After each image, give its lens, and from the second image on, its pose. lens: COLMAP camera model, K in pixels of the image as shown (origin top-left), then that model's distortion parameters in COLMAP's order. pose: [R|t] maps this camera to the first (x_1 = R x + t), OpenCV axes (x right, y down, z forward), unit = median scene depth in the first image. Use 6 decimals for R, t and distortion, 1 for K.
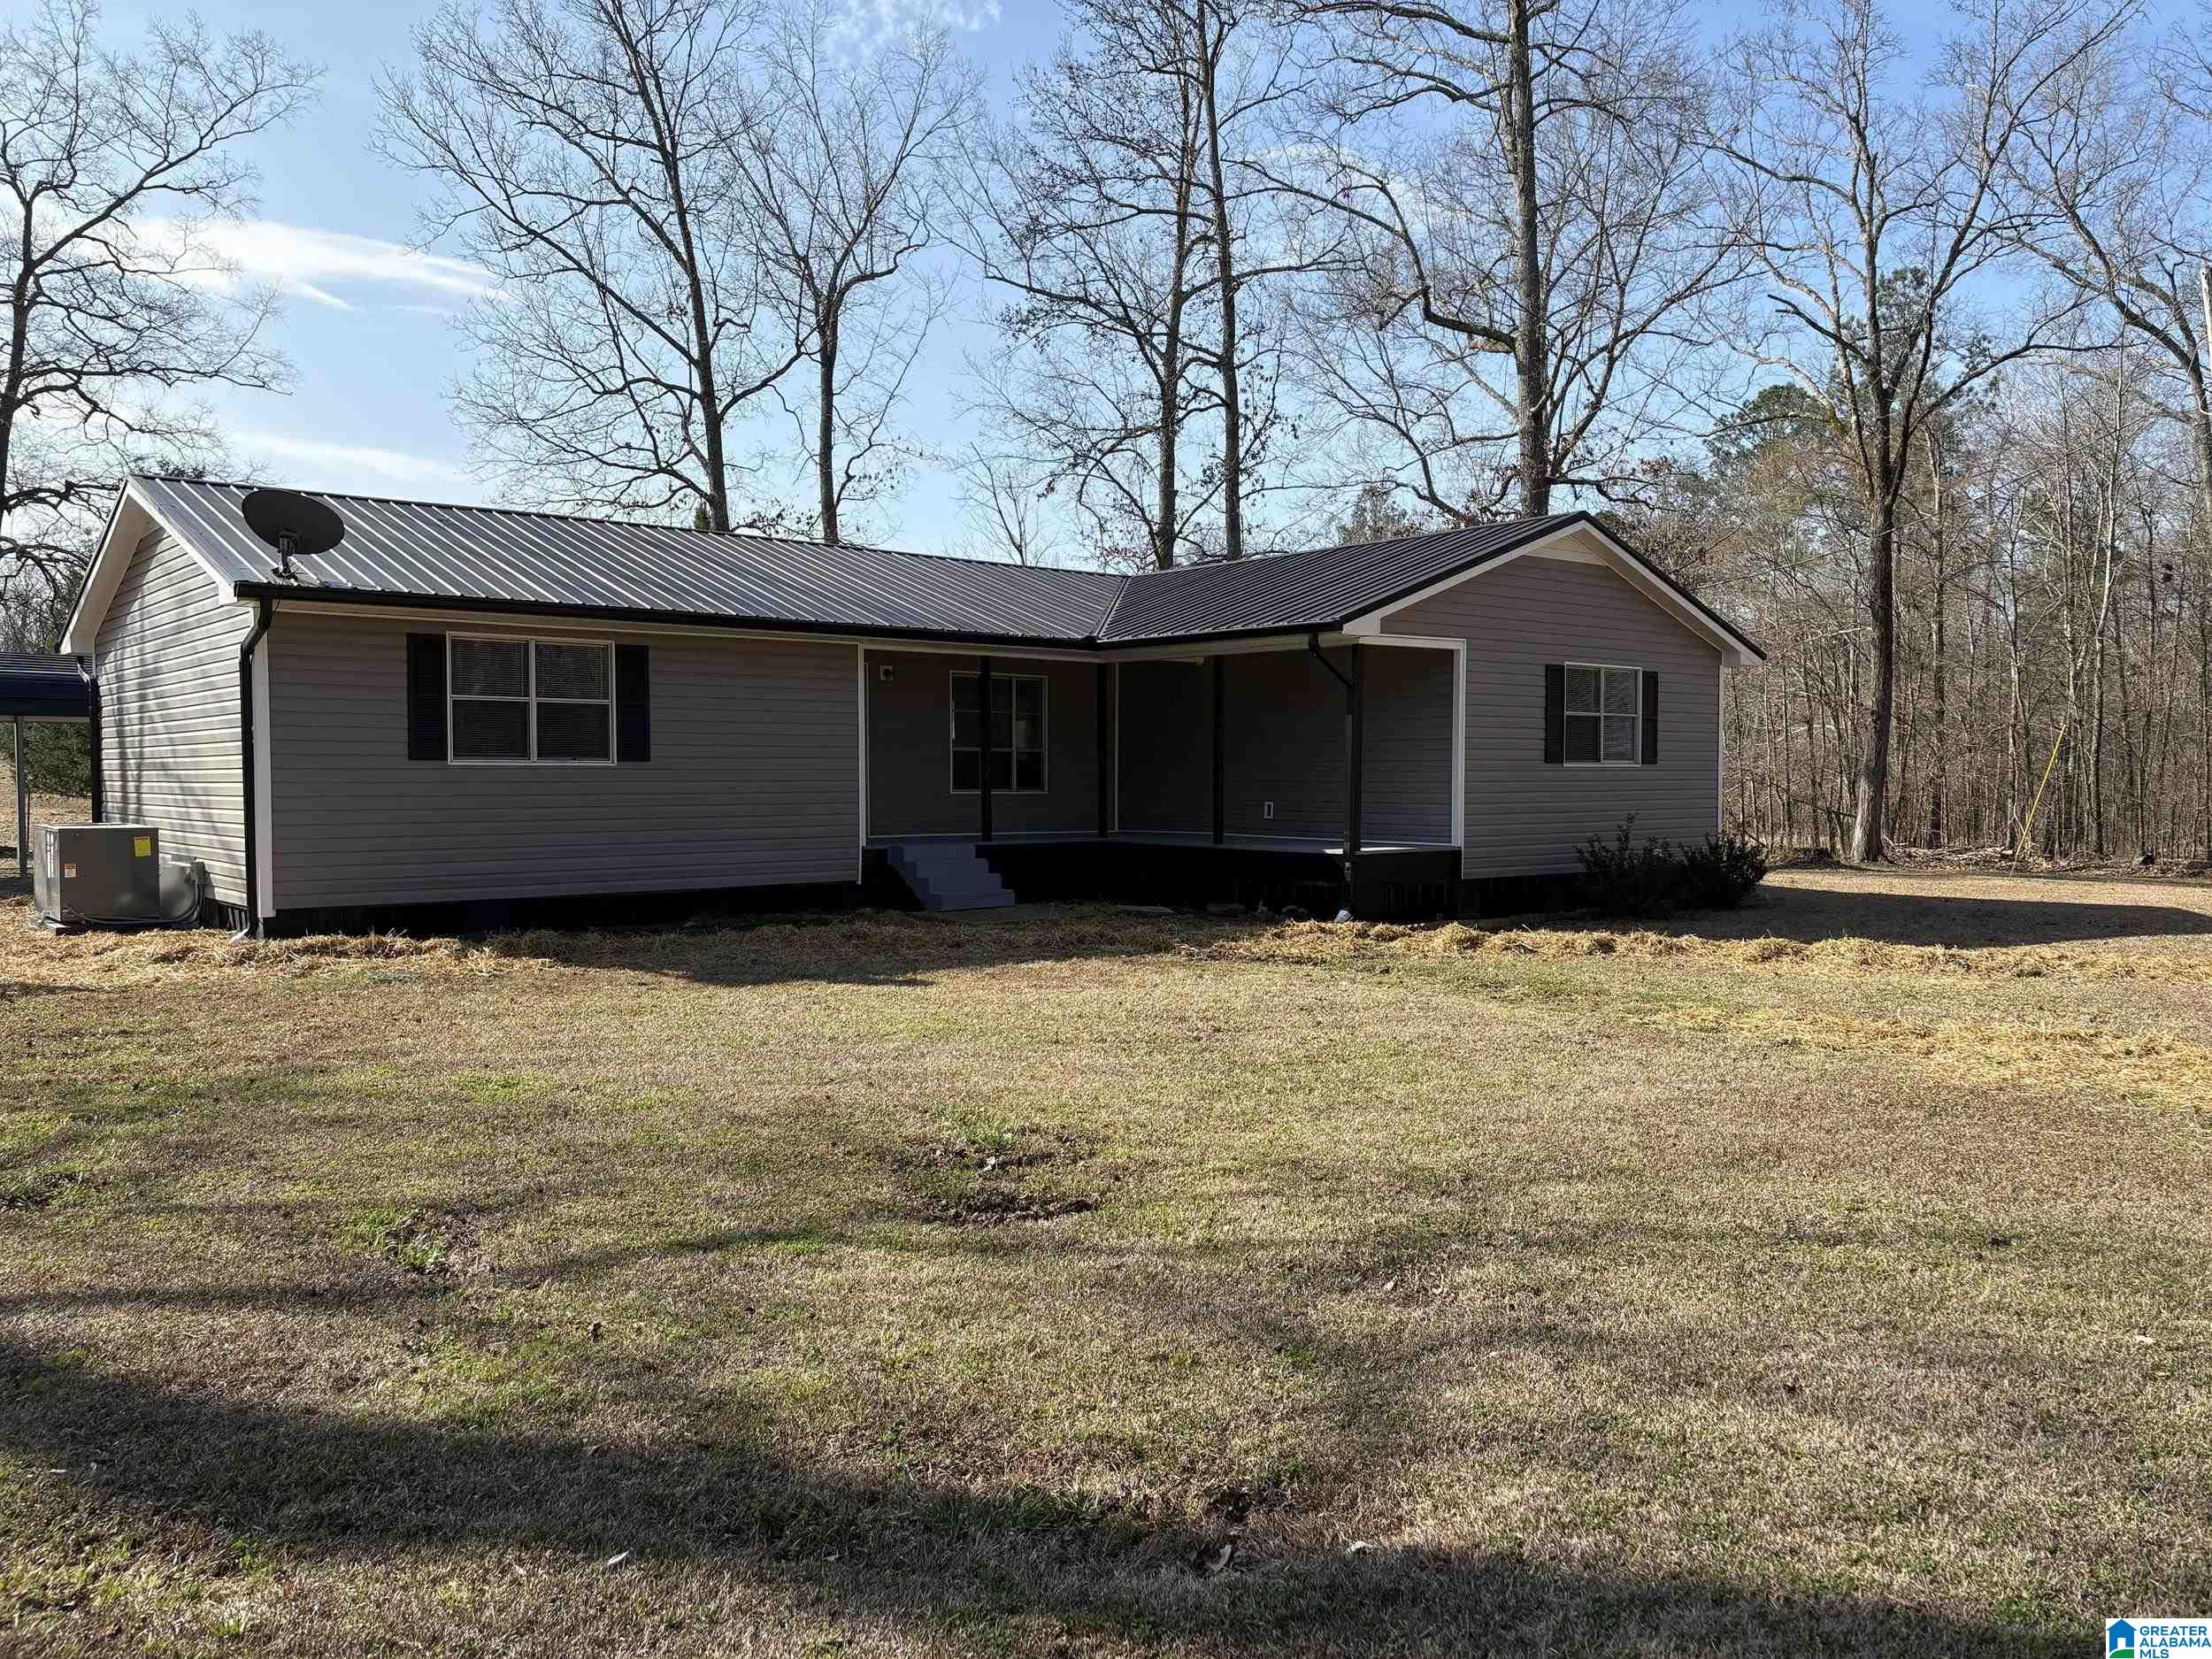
lens RADIAL K [[1665.1, 0, 1106.0], [0, 1665.1, 829.5], [0, 0, 1]] dist [0.054673, -0.060099]
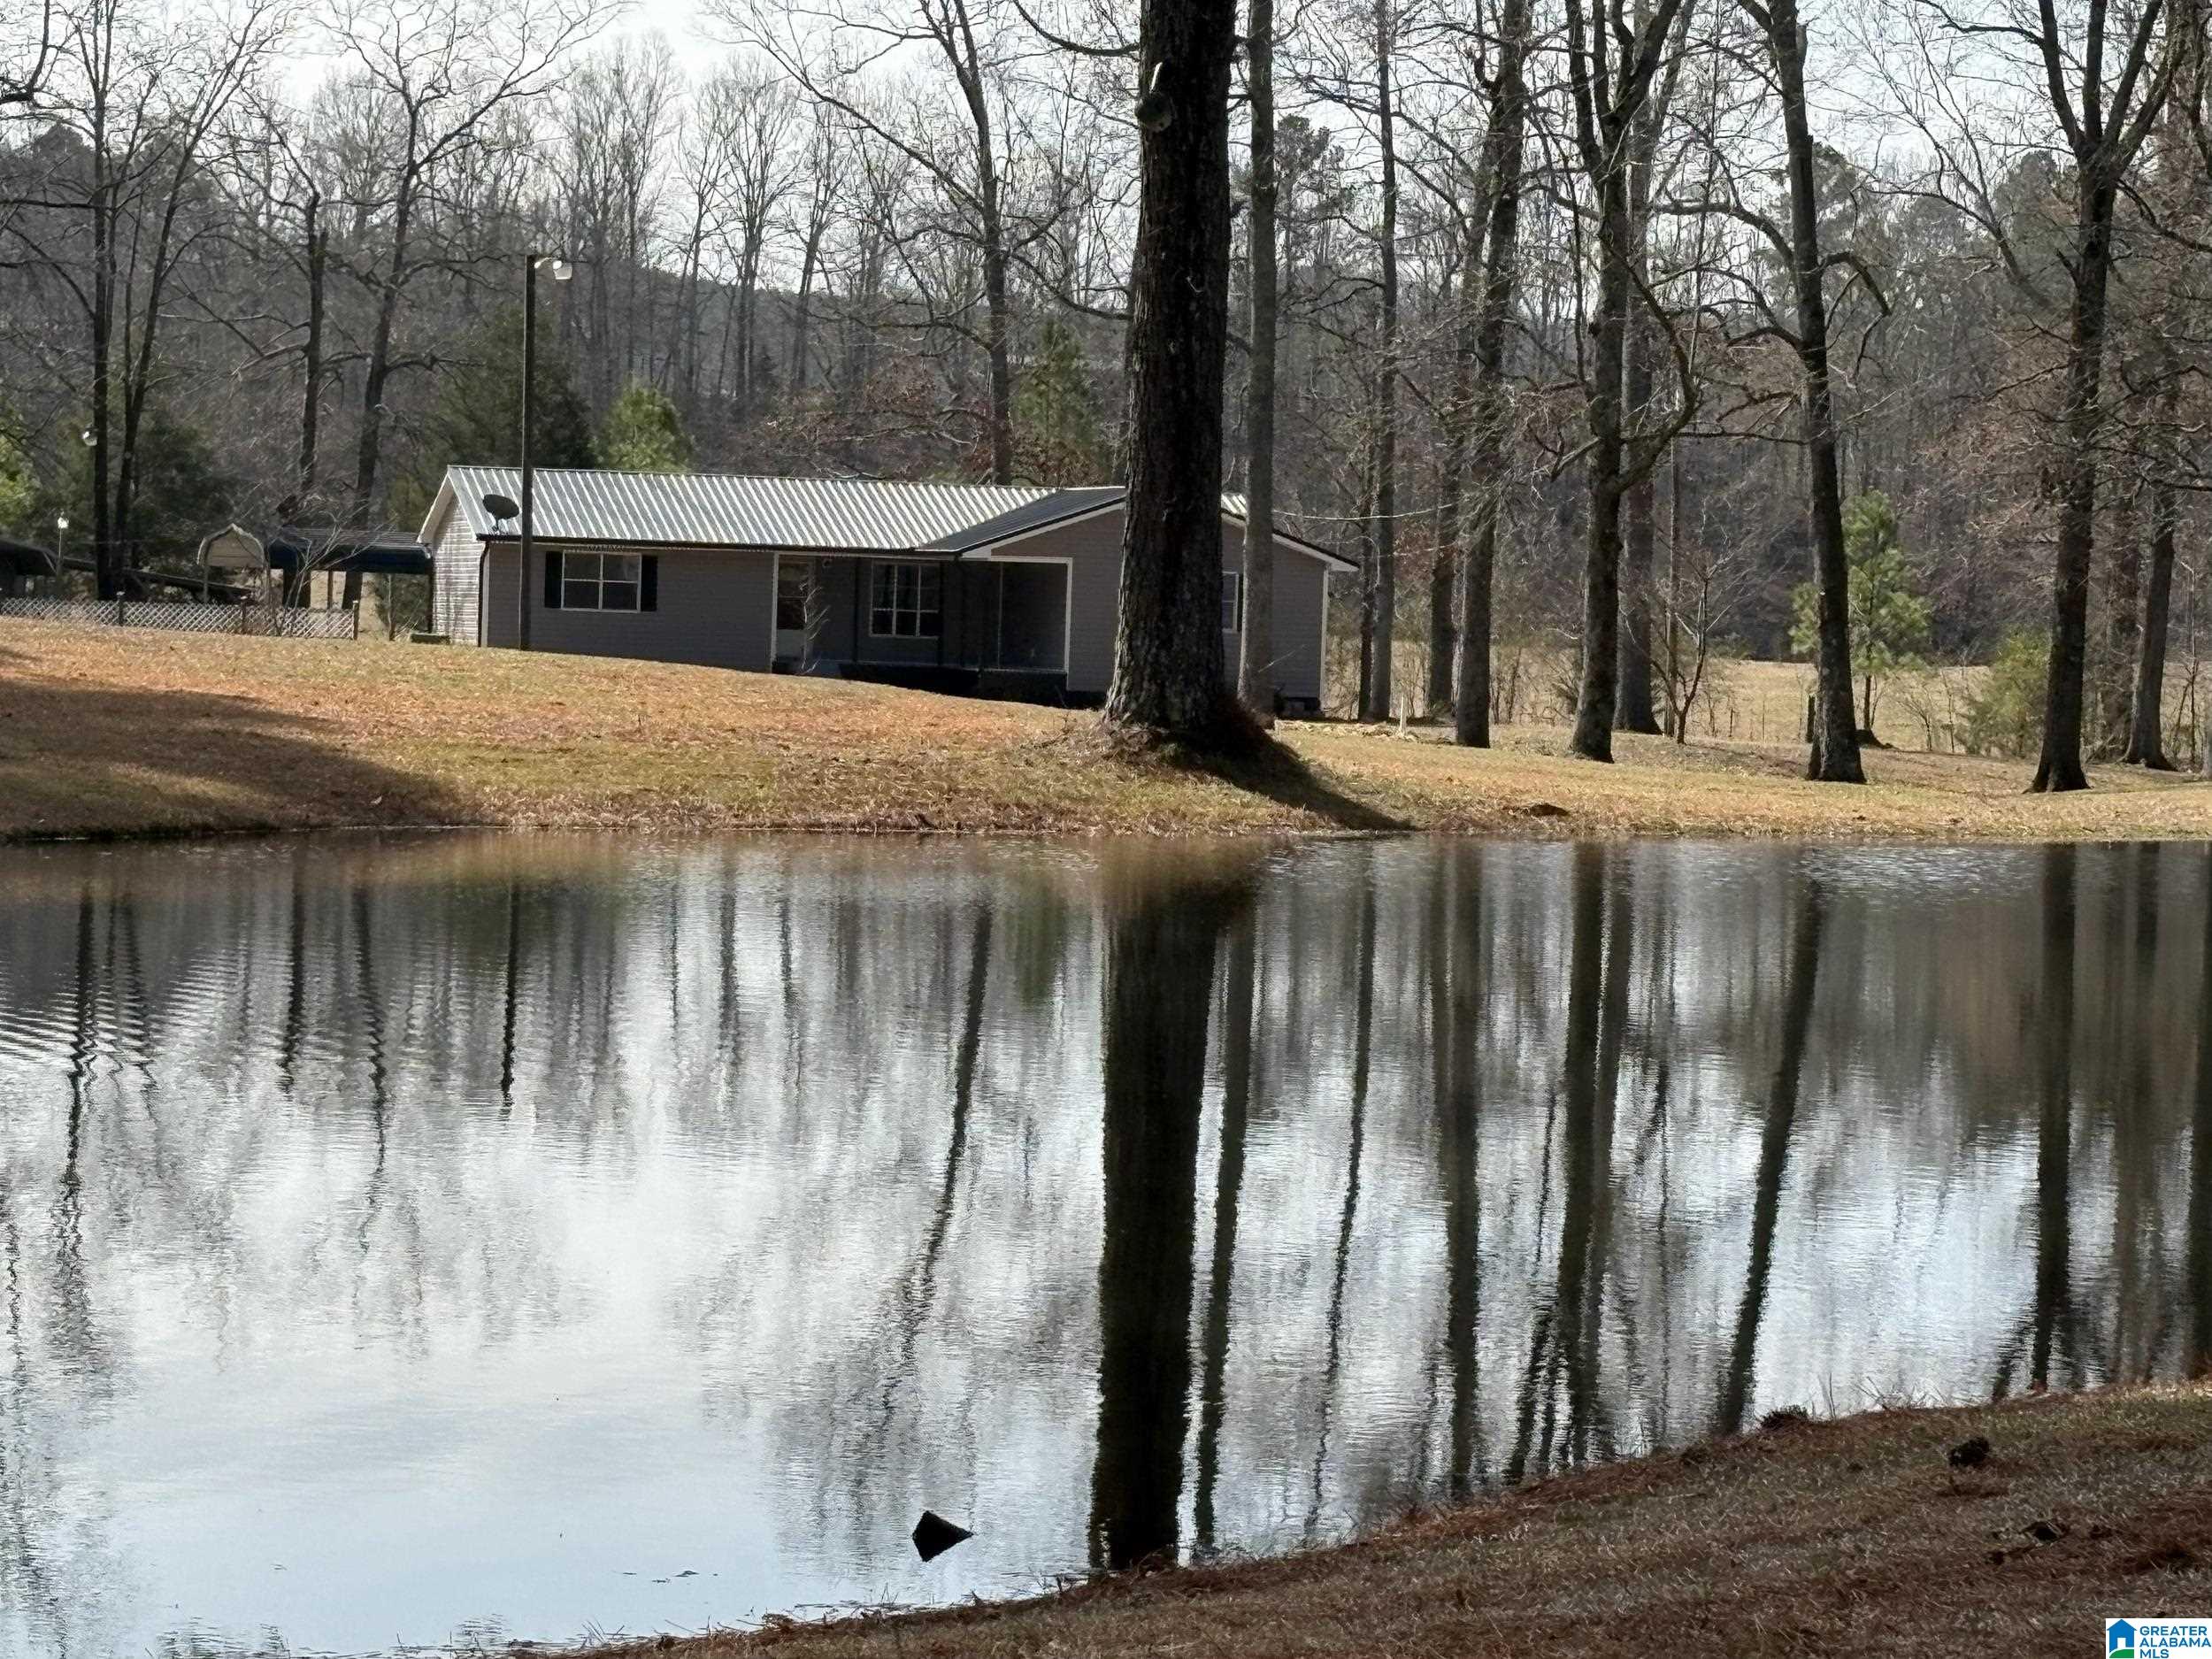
lens RADIAL K [[6805.8, 0, 1200.2], [0, 6805.8, 921.2], [0, 0, 1]] dist [0.113880, 0.867307]
pose [[0.902917, 0.049944, -0.426903, 3.889633], [-0.048233, 0.998726, 0.014829, 0.181530], [0.427100, 0.007201, 0.904176, -6.227206]]
